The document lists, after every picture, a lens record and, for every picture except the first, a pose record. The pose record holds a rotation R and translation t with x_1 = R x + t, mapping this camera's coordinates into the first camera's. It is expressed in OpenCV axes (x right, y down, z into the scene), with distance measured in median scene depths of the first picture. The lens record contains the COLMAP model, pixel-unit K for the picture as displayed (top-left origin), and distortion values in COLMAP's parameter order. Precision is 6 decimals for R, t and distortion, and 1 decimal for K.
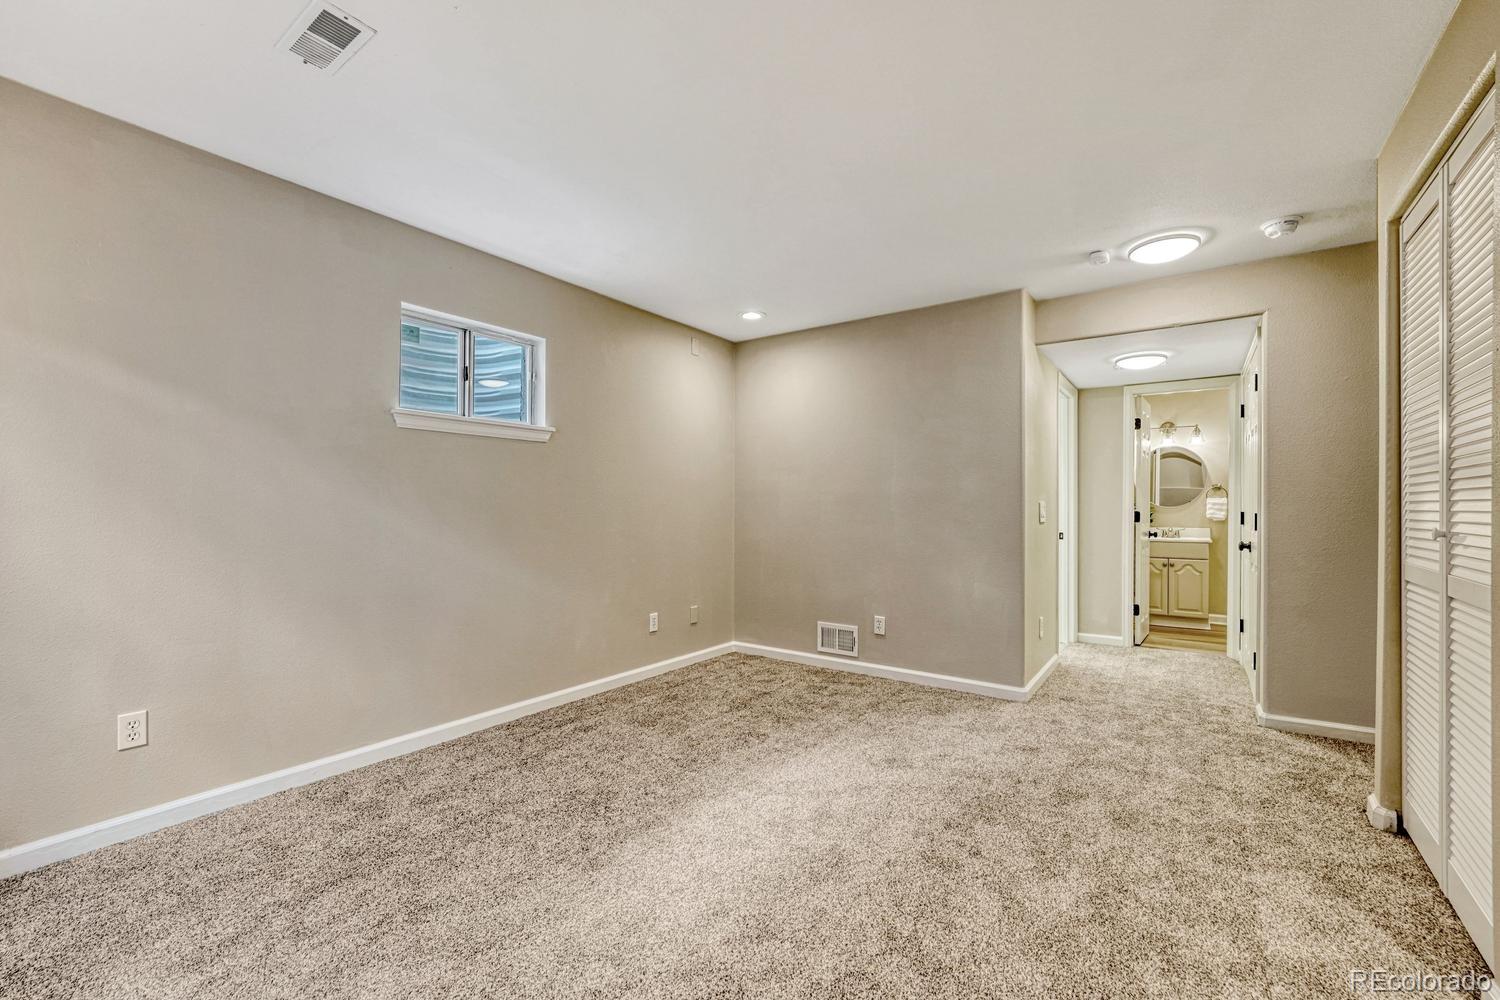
lens RADIAL K [[625.9, 0, 754.2], [0, 625.9, 506.7], [0, 0, 1]] dist [-0.008124, 0.000236]
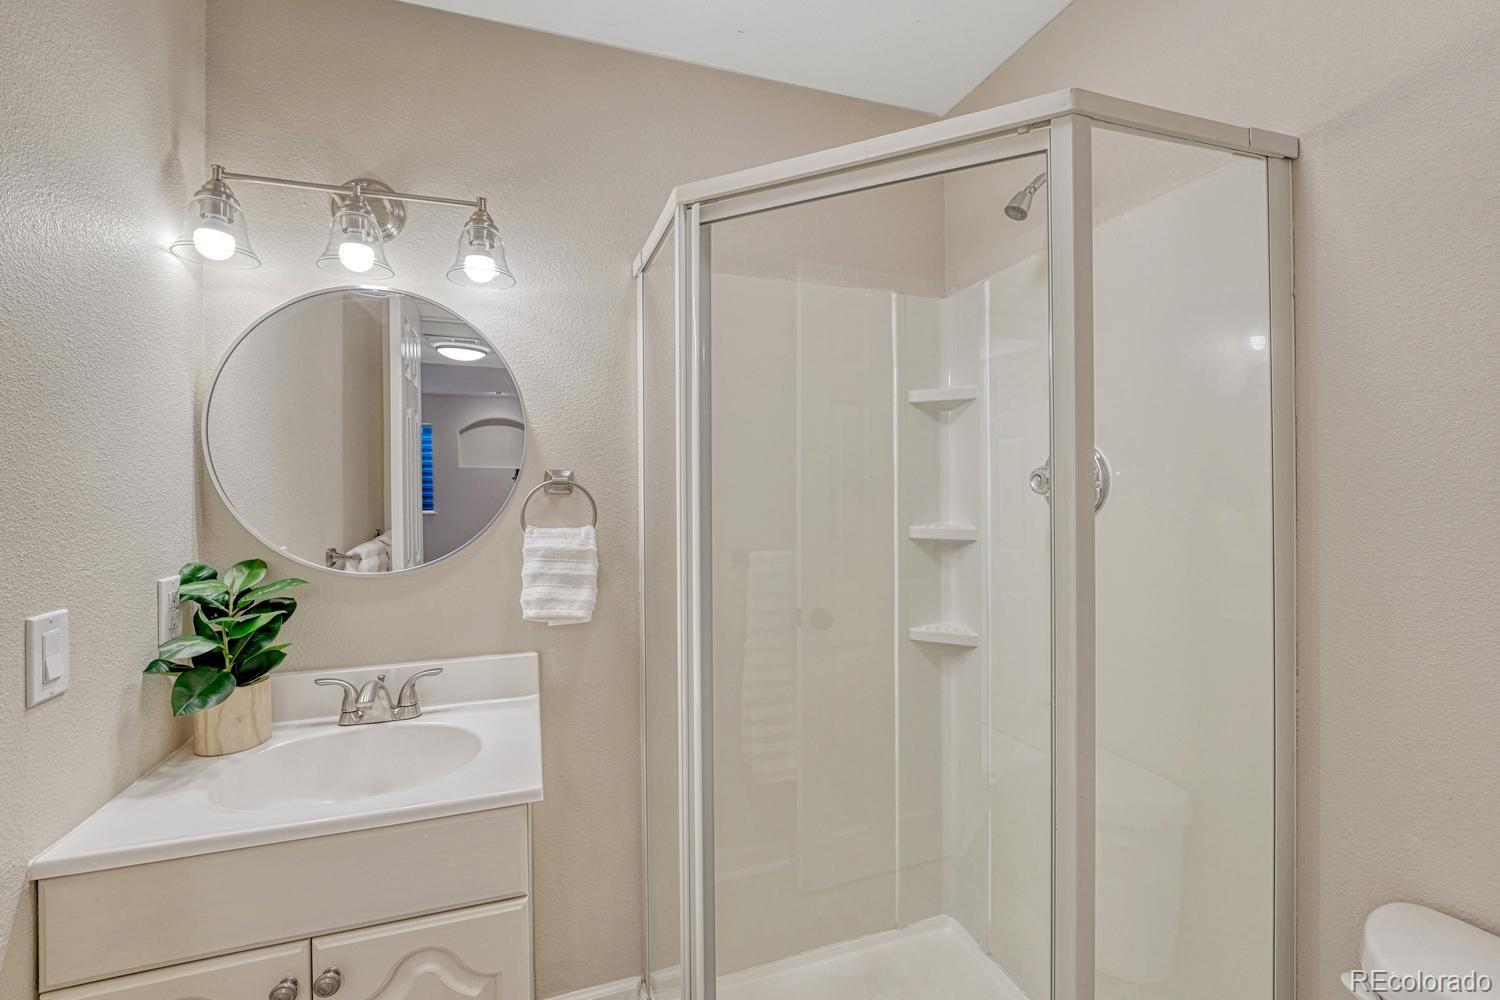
lens RADIAL K [[625.9, 0, 745.0], [0, 625.9, 500.4], [0, 0, 1]] dist [-0.008124, 0.000236]
pose [[0.585831, -0.007980, 0.810394, 0.588003], [0.007736, 0.999961, 0.004254, -0.024592], [-0.810396, 0.003777, 0.585870, 0.799795]]
